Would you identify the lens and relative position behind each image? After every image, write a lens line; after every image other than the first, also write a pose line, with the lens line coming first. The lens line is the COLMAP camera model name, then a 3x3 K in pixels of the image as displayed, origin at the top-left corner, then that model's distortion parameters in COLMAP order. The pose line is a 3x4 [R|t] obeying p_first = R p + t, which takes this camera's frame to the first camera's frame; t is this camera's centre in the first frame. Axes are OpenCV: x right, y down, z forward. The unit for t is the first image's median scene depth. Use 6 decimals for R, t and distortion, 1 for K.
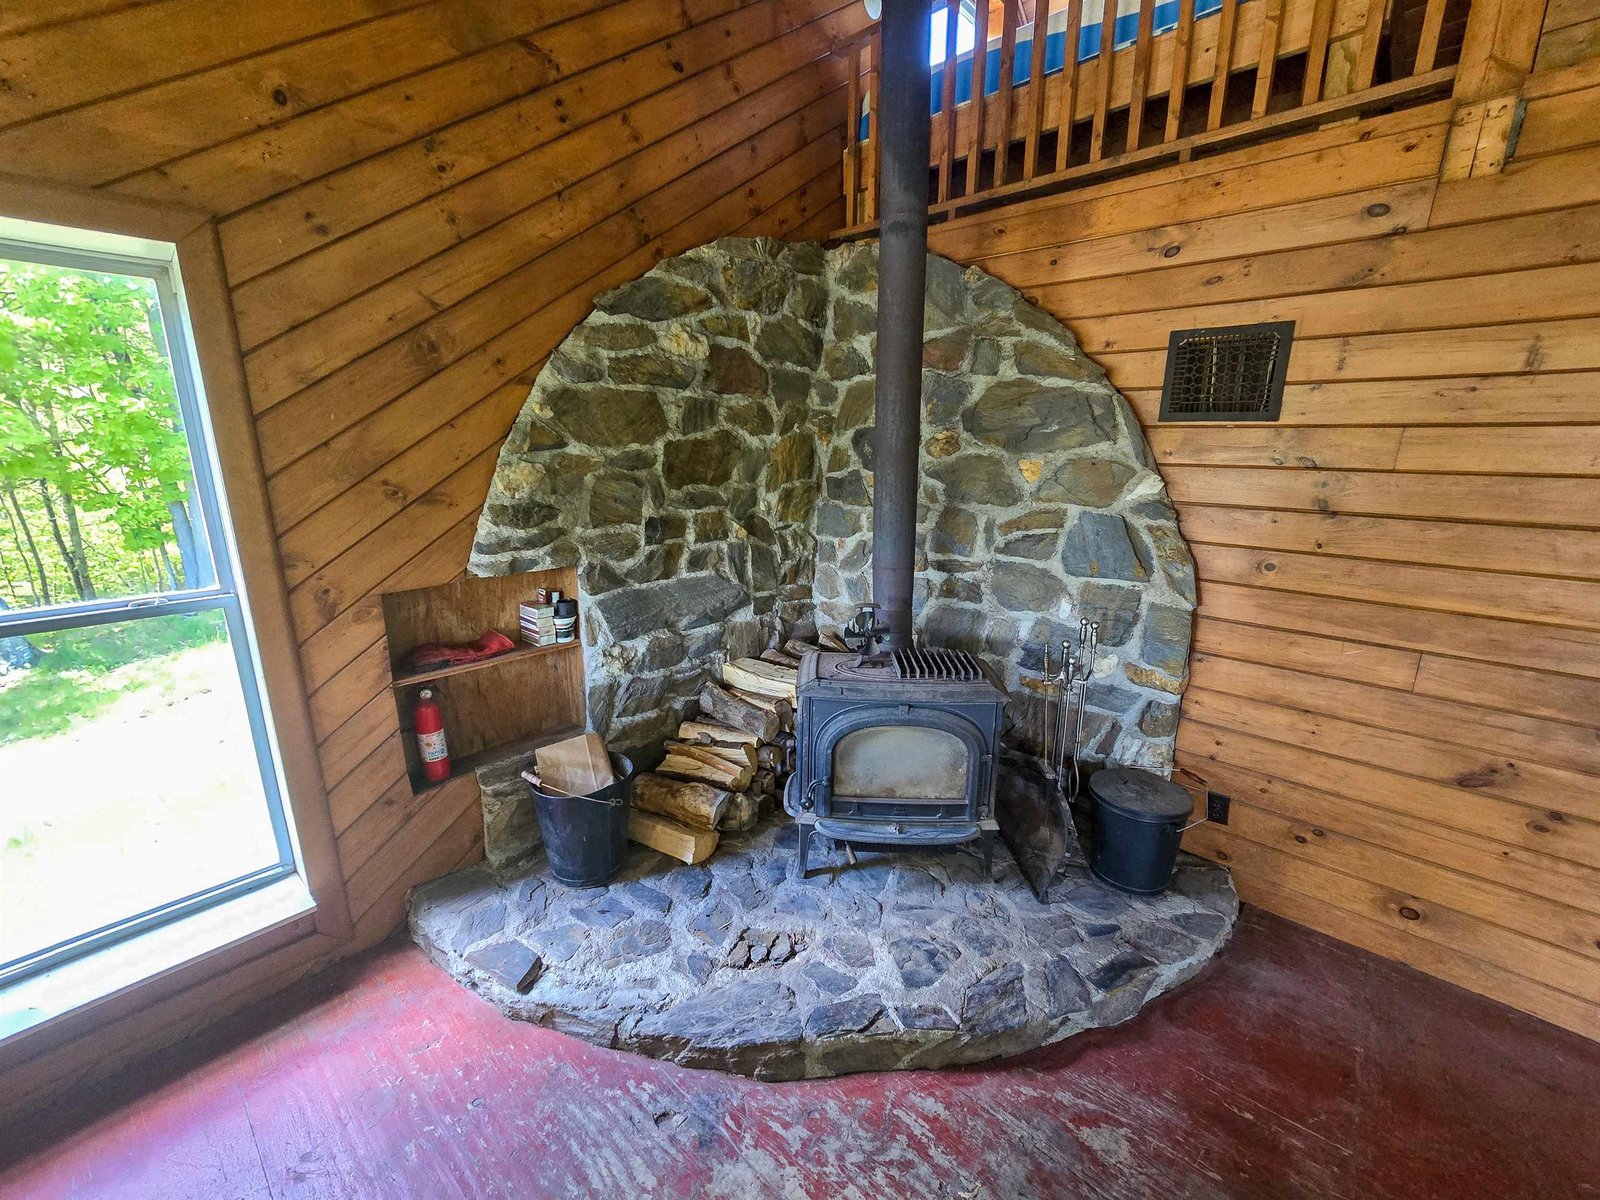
lens RADIAL K [[657.1, 0, 807.3], [0, 657.1, 604.5], [0, 0, 1]] dist [-0.003441, 0.001327]
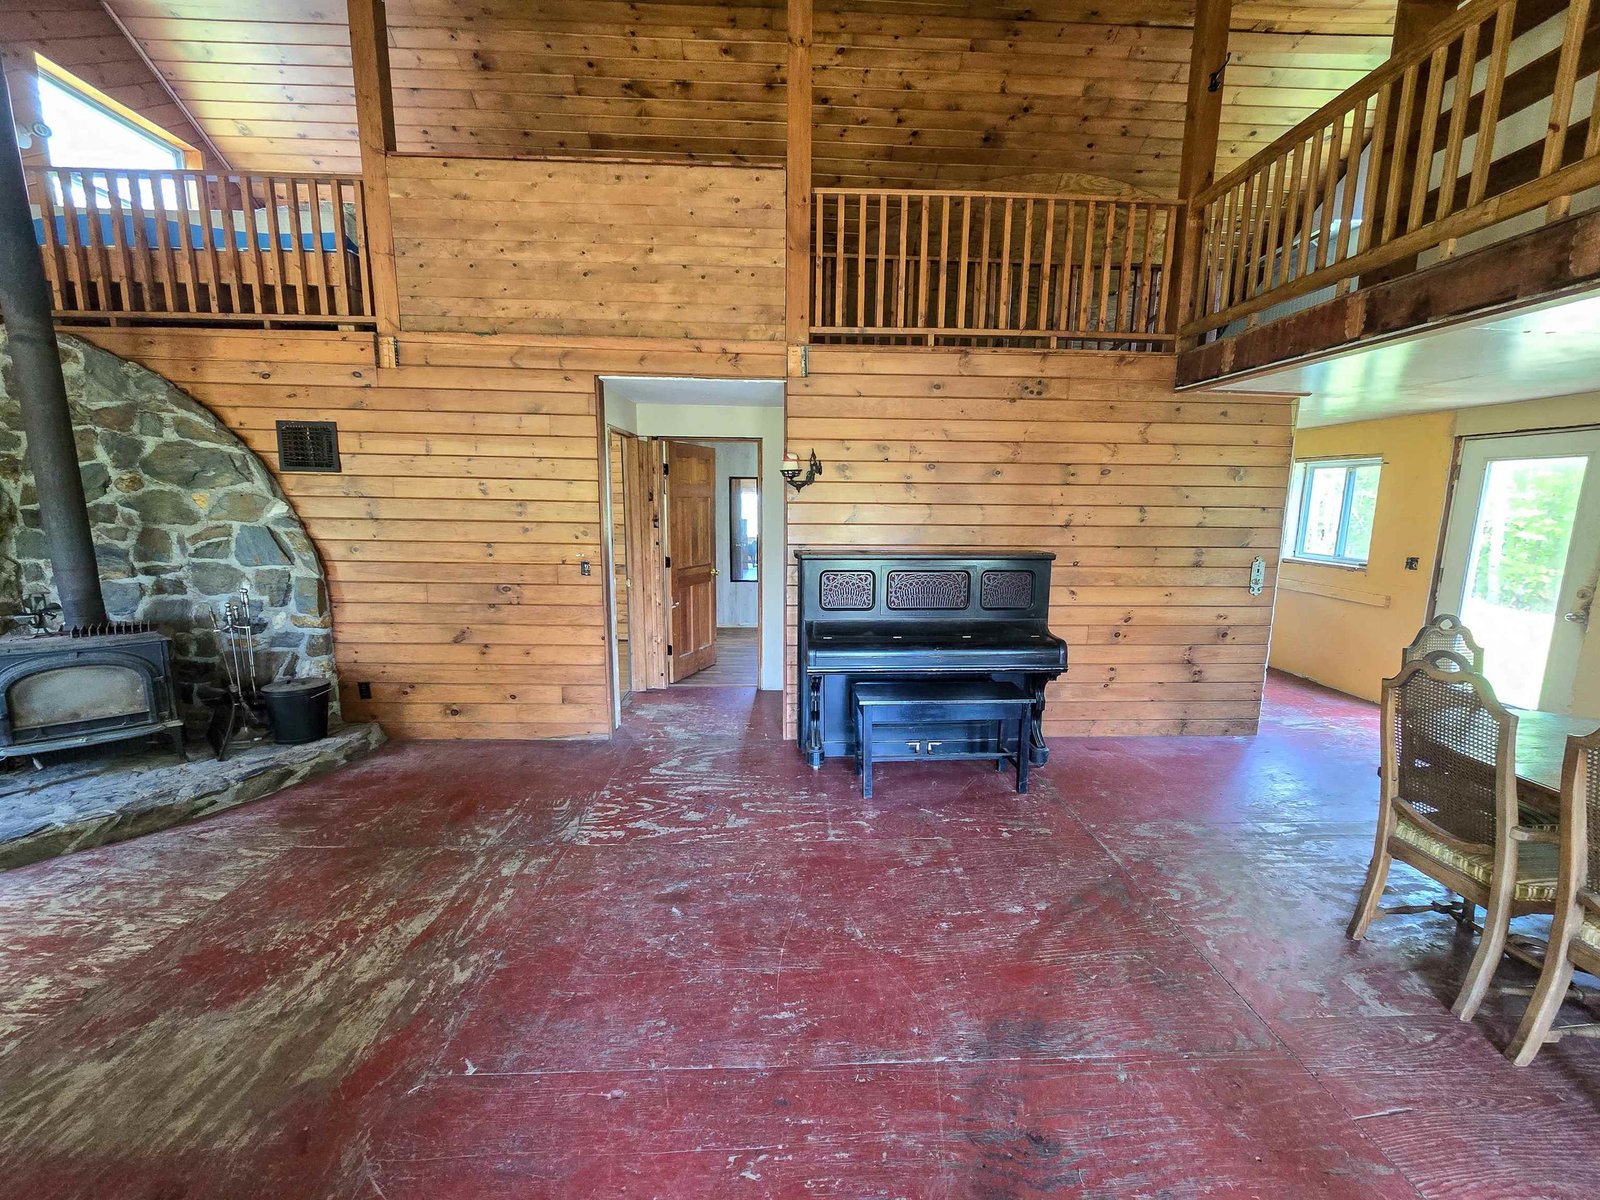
lens RADIAL K [[657.1, 0, 807.3], [0, 657.1, 603.3], [0, 0, 1]] dist [-0.003441, 0.001327]
pose [[0.716130, -0.108199, 0.689530, 0.291810], [0.157202, 0.987532, -0.008305, 0.284047], [-0.680034, 0.114343, 0.724210, -1.103652]]
